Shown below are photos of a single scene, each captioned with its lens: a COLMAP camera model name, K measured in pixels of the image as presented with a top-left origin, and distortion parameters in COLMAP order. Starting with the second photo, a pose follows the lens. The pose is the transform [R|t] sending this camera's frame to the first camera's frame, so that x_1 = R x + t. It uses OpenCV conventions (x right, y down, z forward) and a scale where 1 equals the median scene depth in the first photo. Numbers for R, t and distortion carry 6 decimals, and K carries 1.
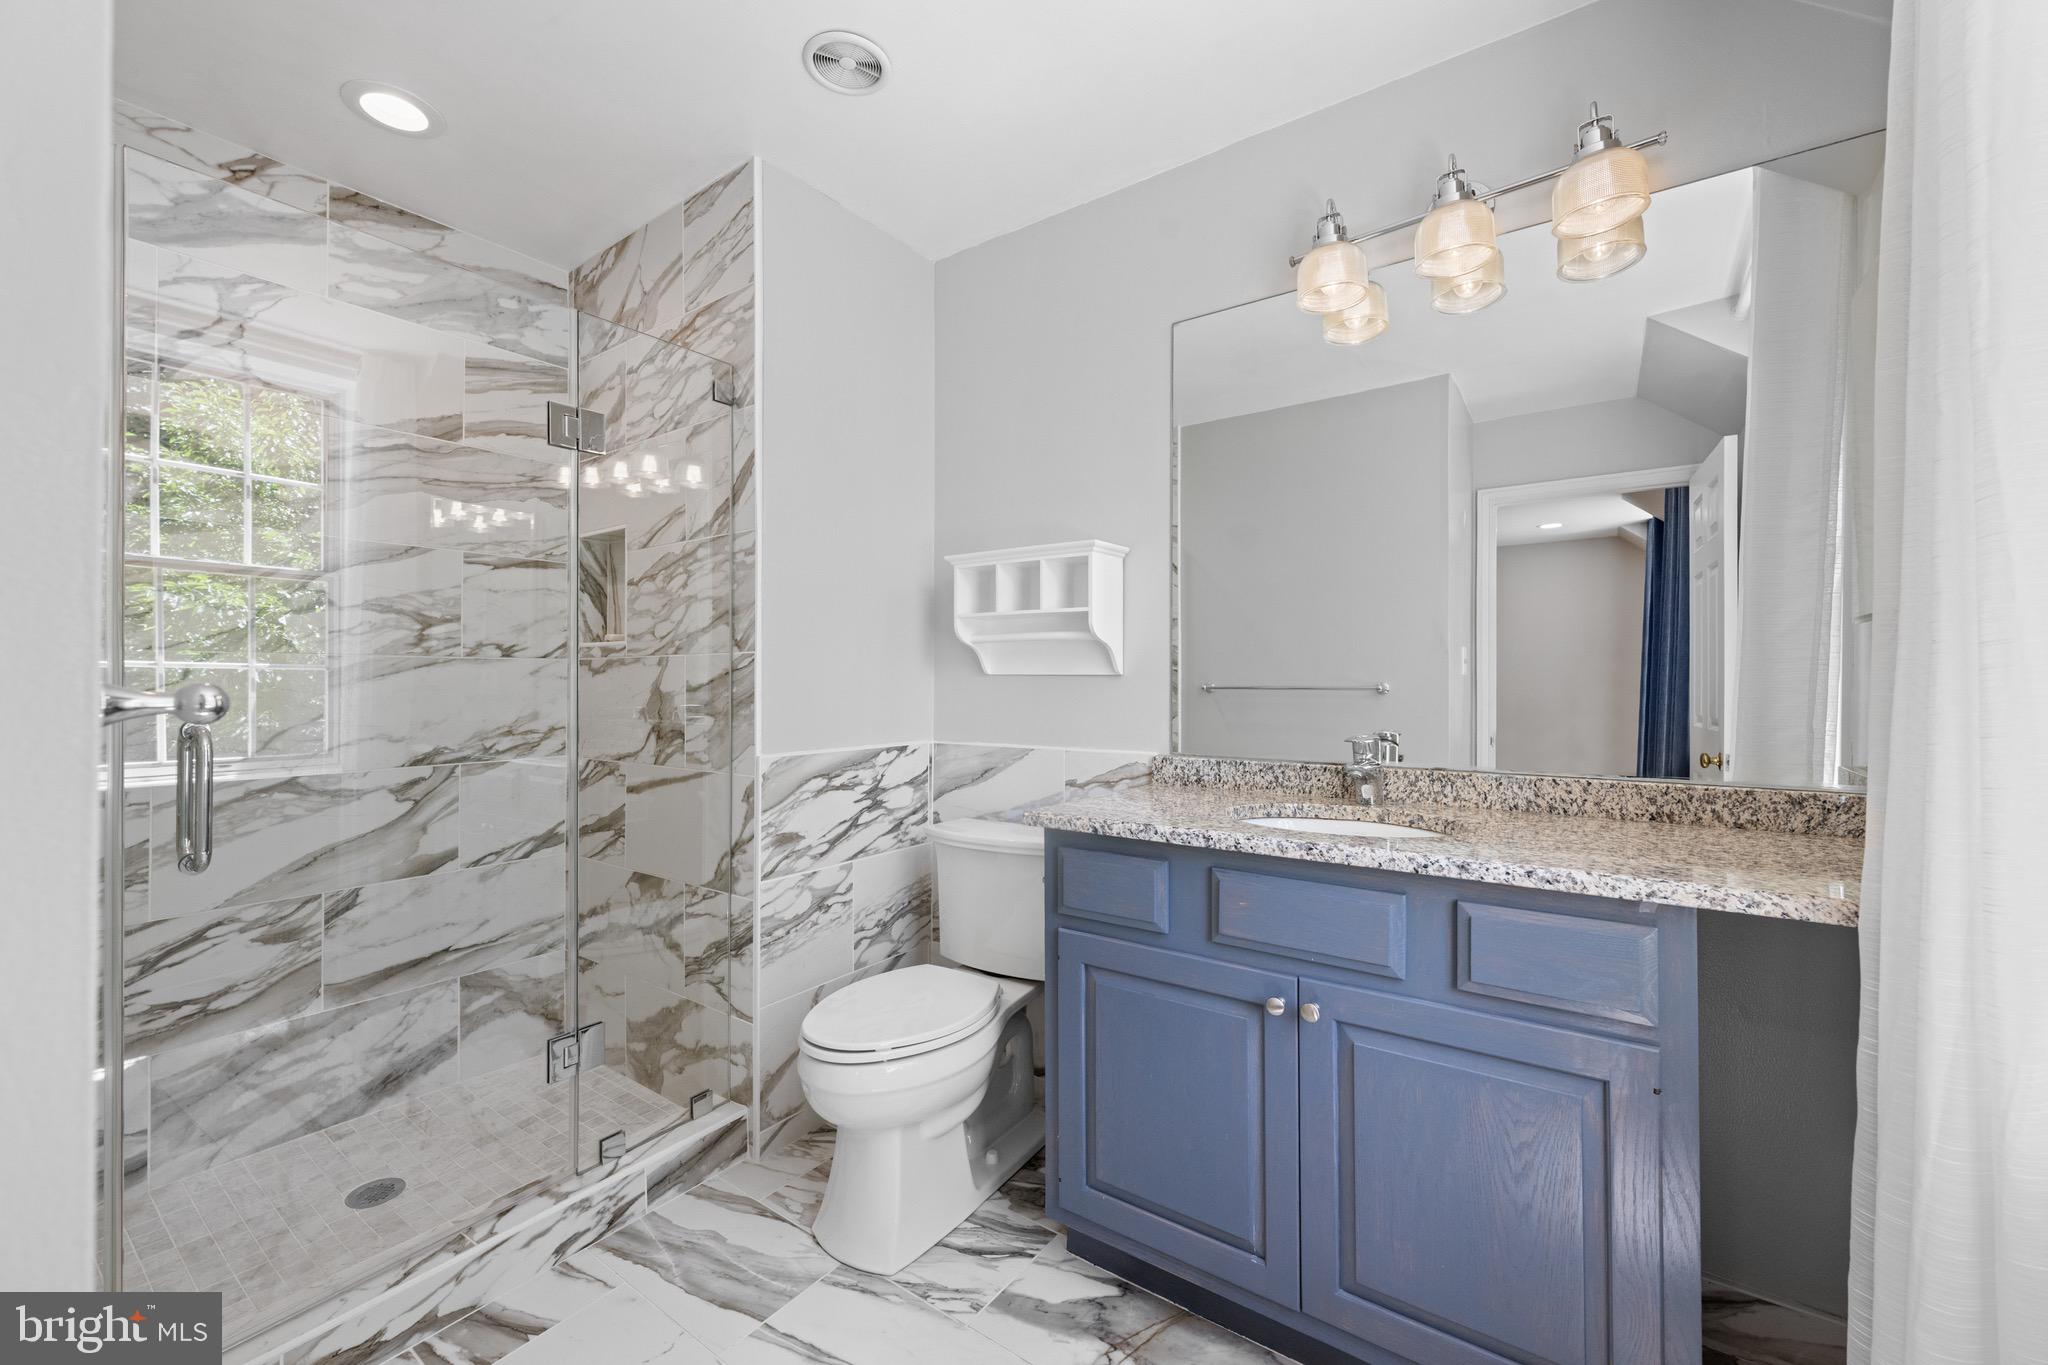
lens RADIAL K [[815.2, 0, 1029.2], [0, 815.2, 680.0], [0, 0, 1]] dist [0.001015, -0.000596]
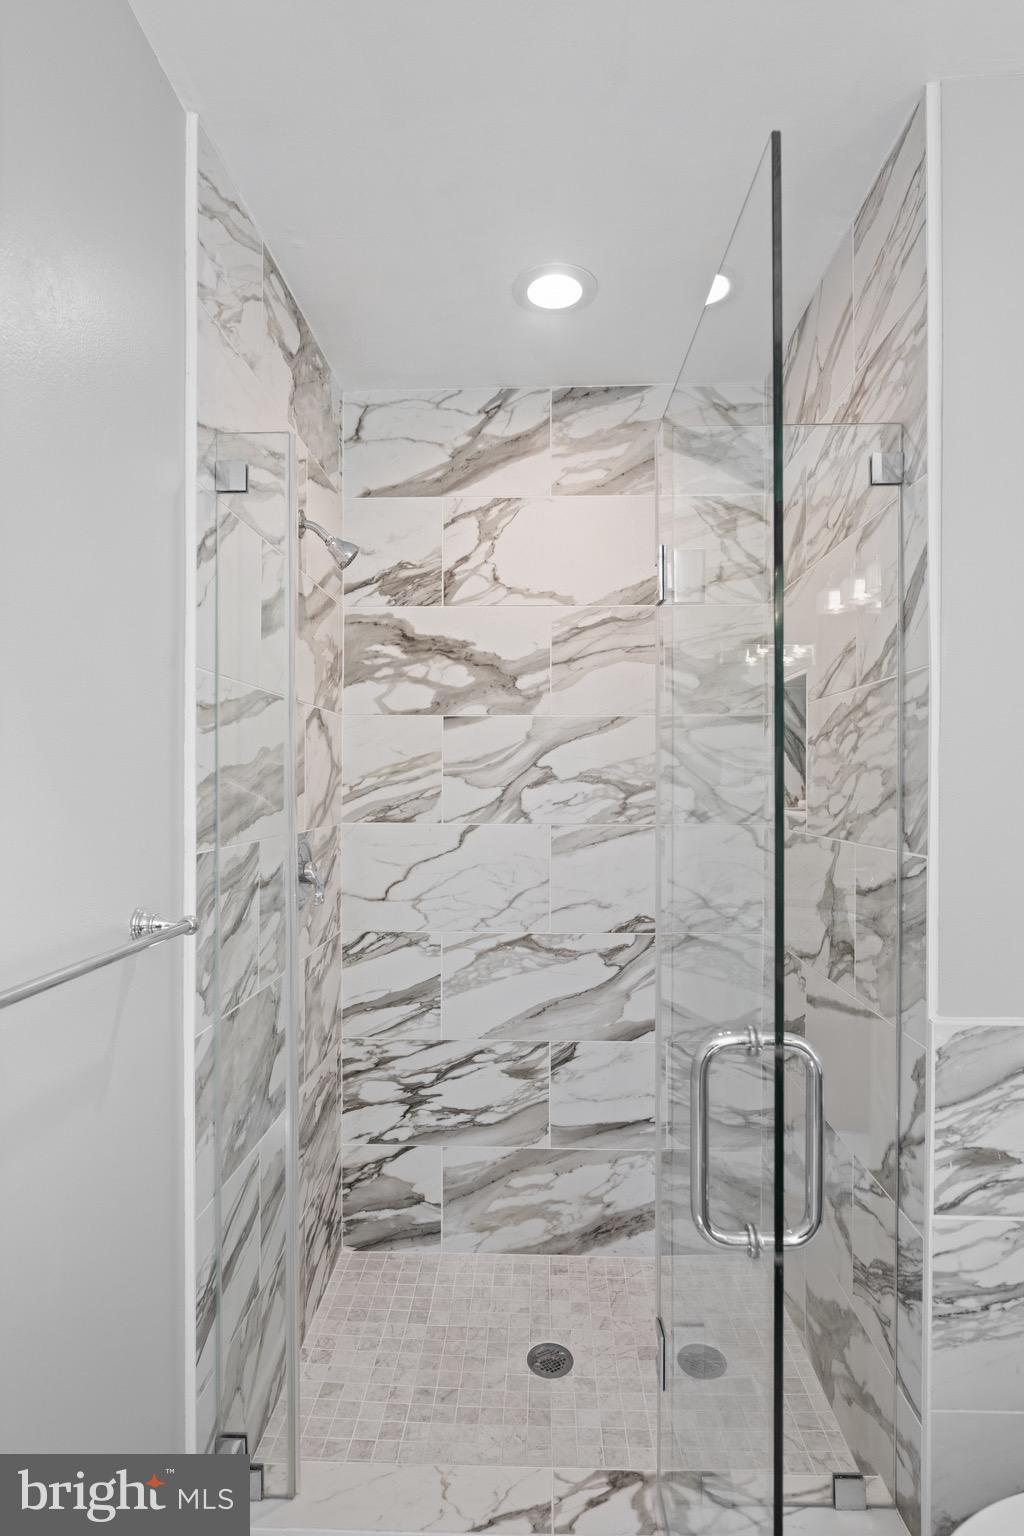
lens RADIAL K [[814.2, 0, 518.1], [0, 814.2, 784.1], [0, 0, 1]] dist [0.000307, -0.001770]
pose [[0.549070, 0.008183, -0.835736, 0.023497], [-0.001909, 0.999962, 0.008537, -0.094062], [0.835774, -0.003093, 0.549065, 0.363778]]
